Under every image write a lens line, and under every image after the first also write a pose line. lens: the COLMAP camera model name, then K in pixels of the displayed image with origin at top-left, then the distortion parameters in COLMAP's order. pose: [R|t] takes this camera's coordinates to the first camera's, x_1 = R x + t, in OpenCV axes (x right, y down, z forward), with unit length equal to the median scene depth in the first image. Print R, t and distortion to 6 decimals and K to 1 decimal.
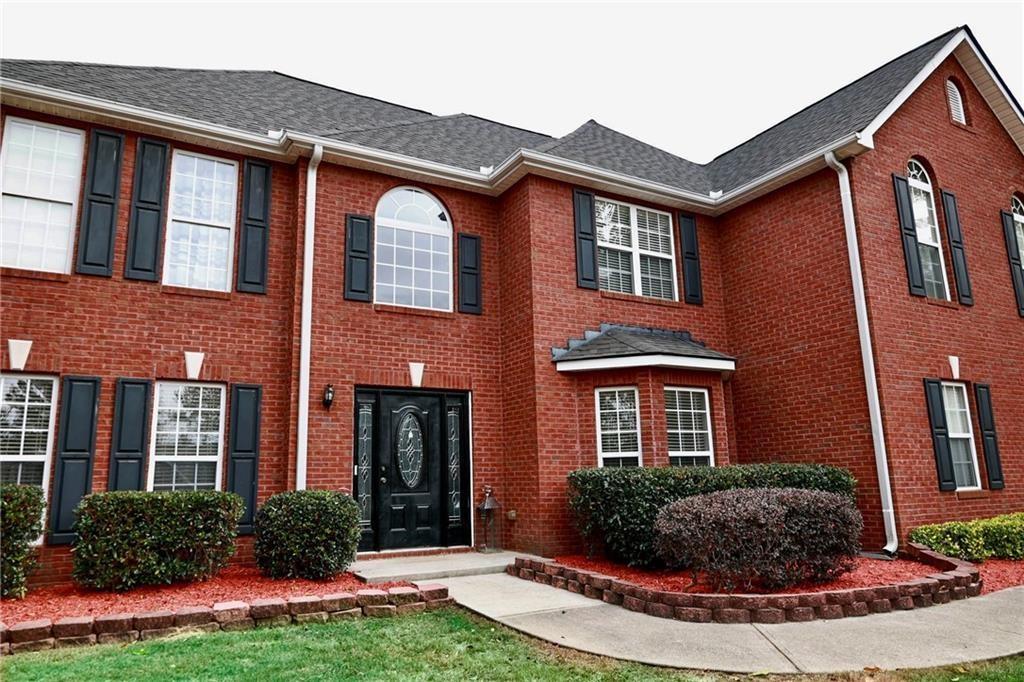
lens RADIAL K [[706.7, 0, 495.2], [0, 706.7, 341.5], [0, 0, 1]] dist [-0.007067, 0.006069]
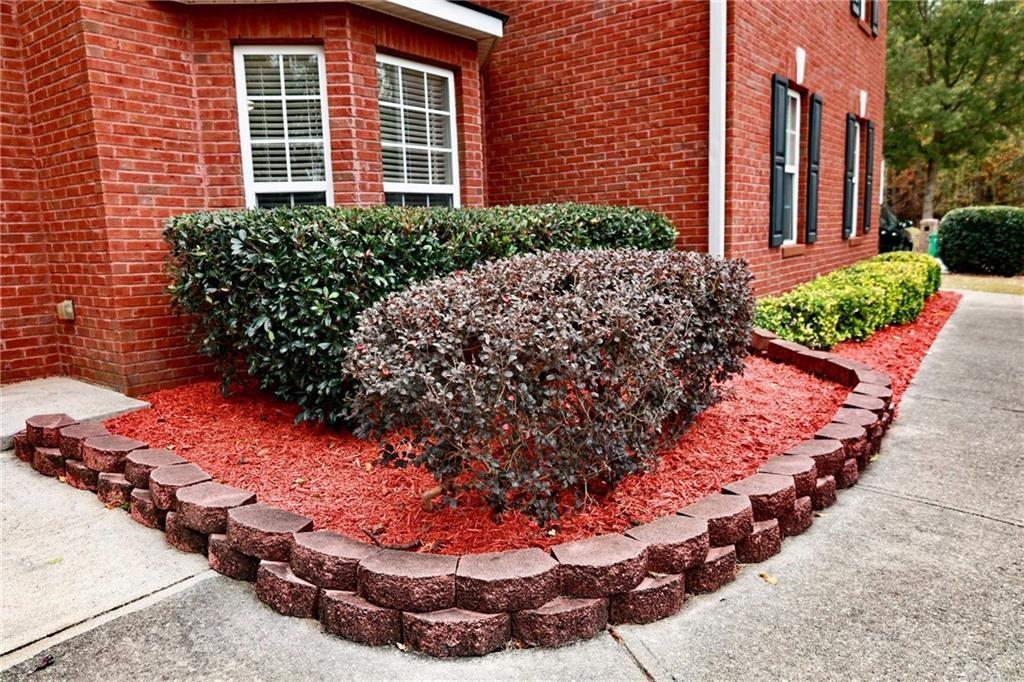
lens RADIAL K [[706.7, 0, 495.2], [0, 706.7, 341.5], [0, 0, 1]] dist [-0.007067, 0.006069]
pose [[0.922376, -0.067709, 0.380312, 0.113115], [-0.063568, 0.944492, 0.322325, 0.092862], [-0.381026, -0.321480, 0.866873, 0.470710]]
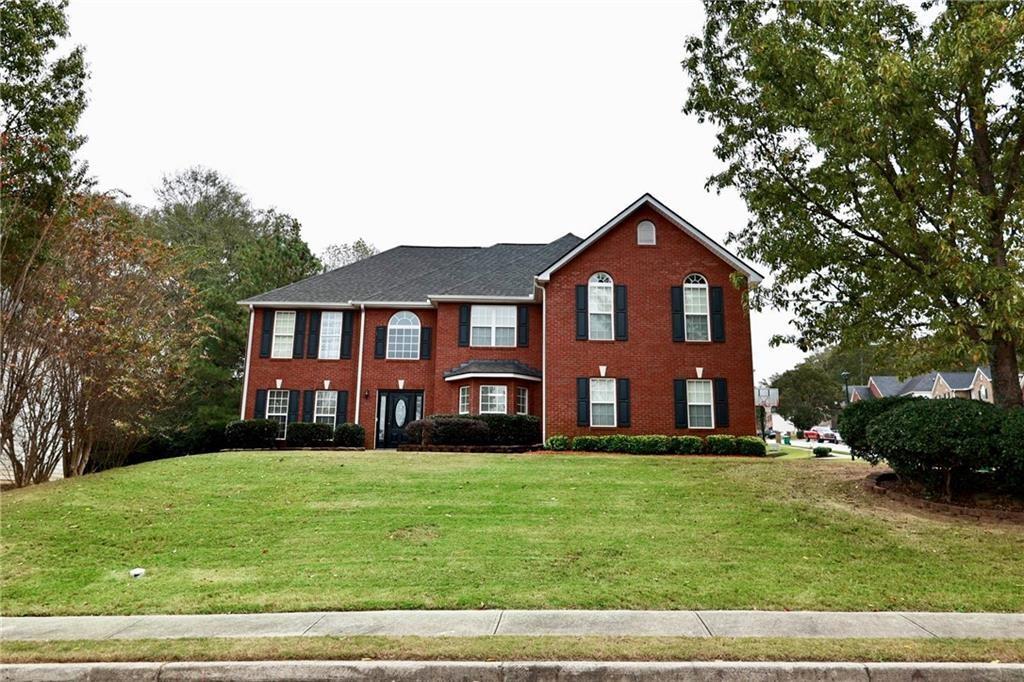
lens RADIAL K [[688.4, 0, 497.5], [0, 688.4, 346.5], [0, 0, 1]] dist [-0.035576, 0.000787]
pose [[0.860986, -0.067906, -0.504076, 1.540993], [0.065864, 0.997588, -0.021890, -0.015300], [0.504347, -0.014354, 0.863382, -1.063804]]
